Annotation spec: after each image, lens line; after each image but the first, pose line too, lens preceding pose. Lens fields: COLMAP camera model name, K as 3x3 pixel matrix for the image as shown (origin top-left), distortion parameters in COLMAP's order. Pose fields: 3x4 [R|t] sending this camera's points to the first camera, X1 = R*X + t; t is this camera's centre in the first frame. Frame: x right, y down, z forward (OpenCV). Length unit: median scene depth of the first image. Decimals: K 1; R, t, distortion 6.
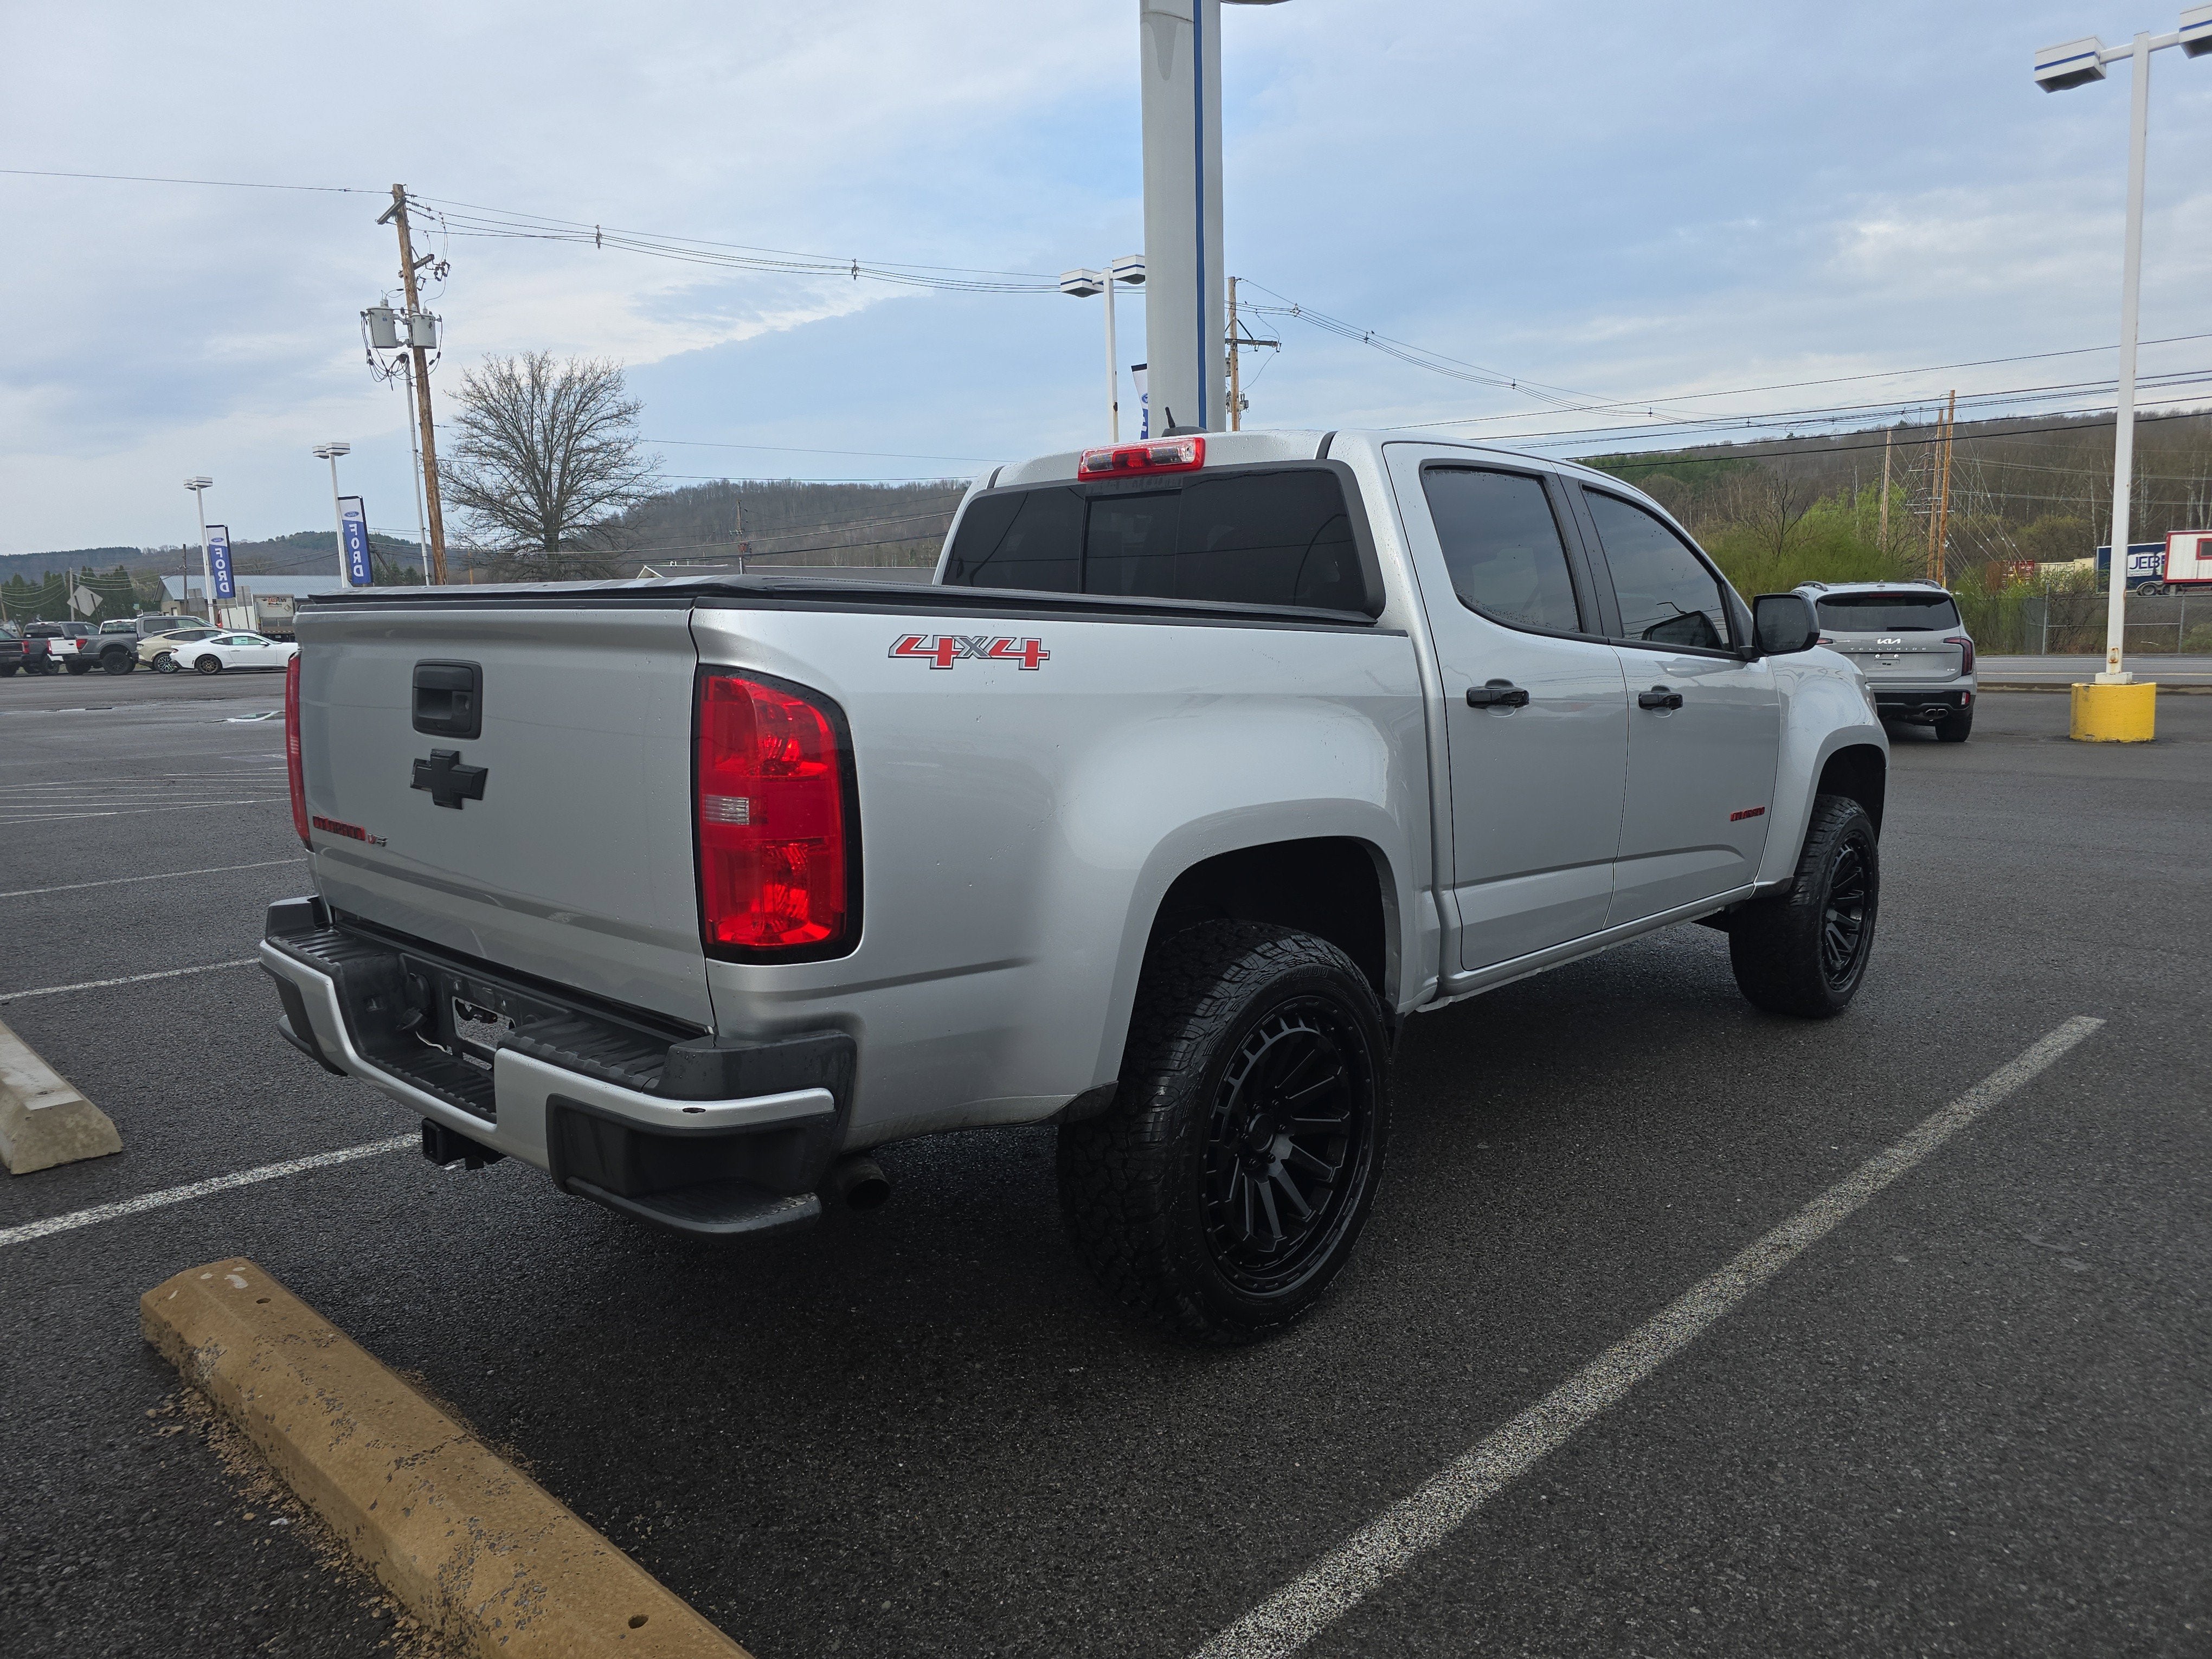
lens RADIAL K [[1545.1, 0, 1122.4], [0, 1545.1, 851.2], [0, 0, 1]] dist [0.045823, -0.031884]
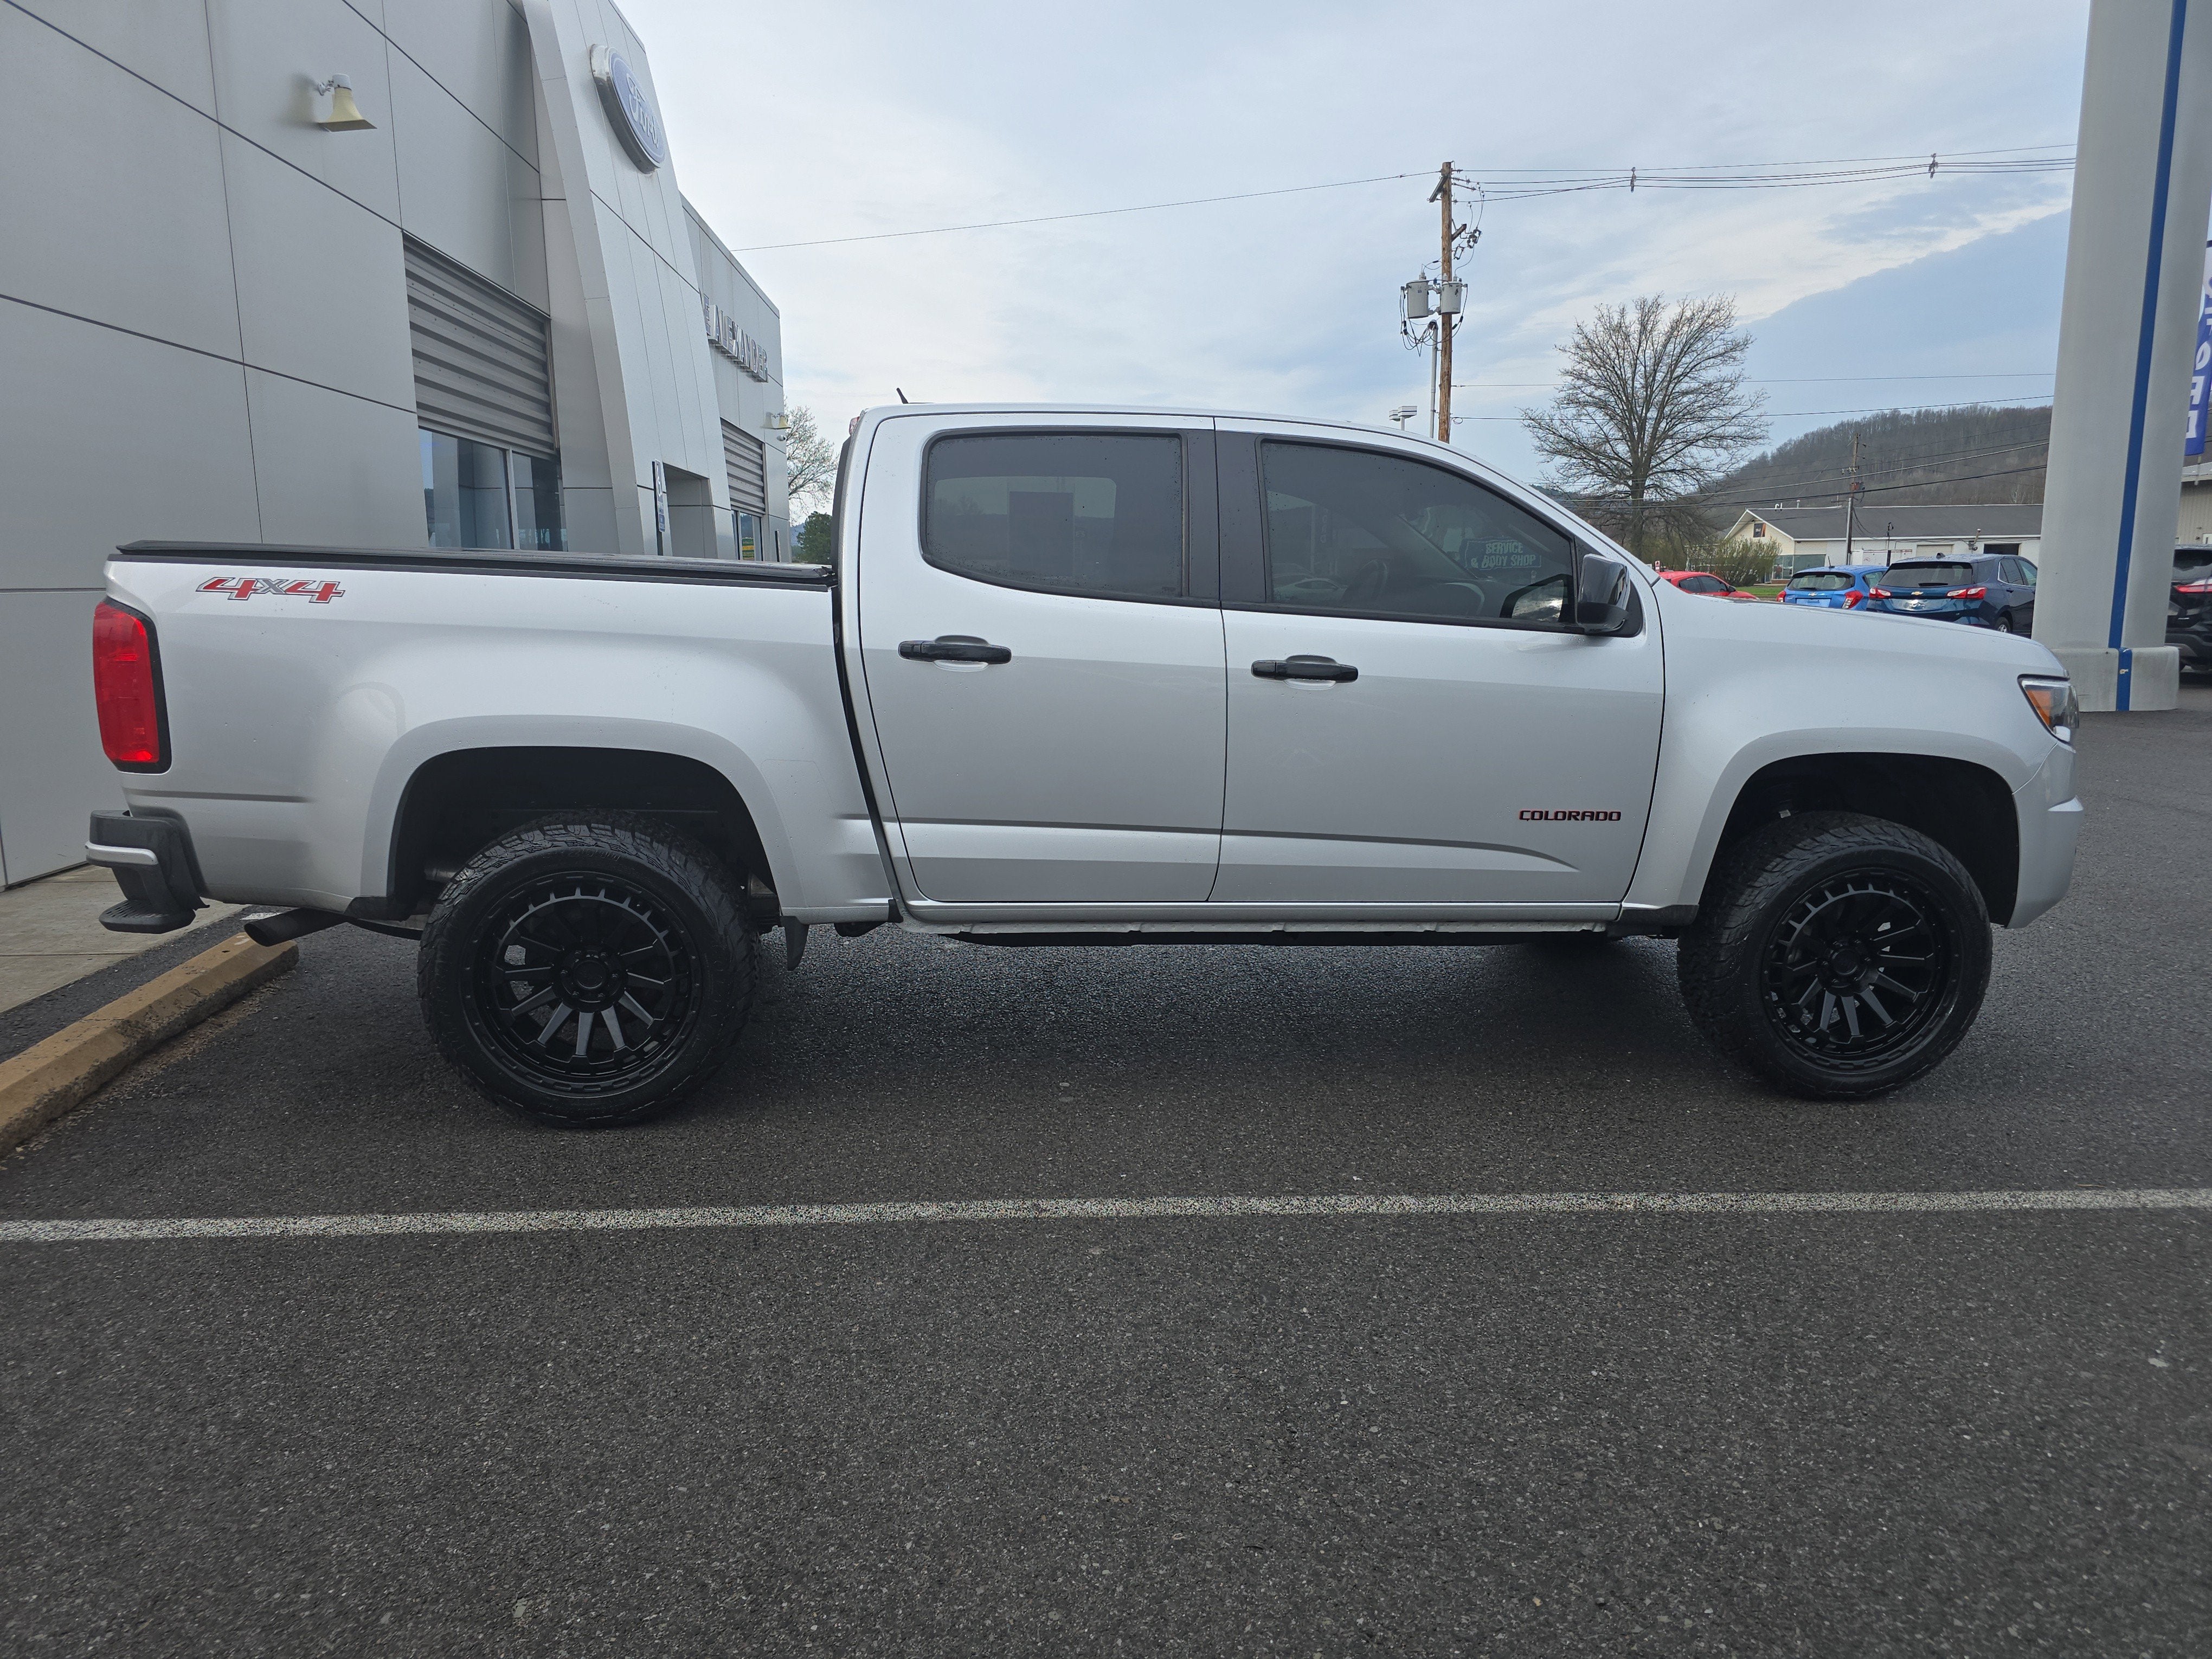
lens RADIAL K [[1545.1, 0, 1103.7], [0, 1545.1, 865.6], [0, 0, 1]] dist [0.045823, -0.031884]
pose [[0.733519, 0.140150, -0.665062, 0.149828], [-0.111359, 0.990068, 0.085817, -0.007913], [0.670484, 0.011112, 0.741841, 0.039123]]
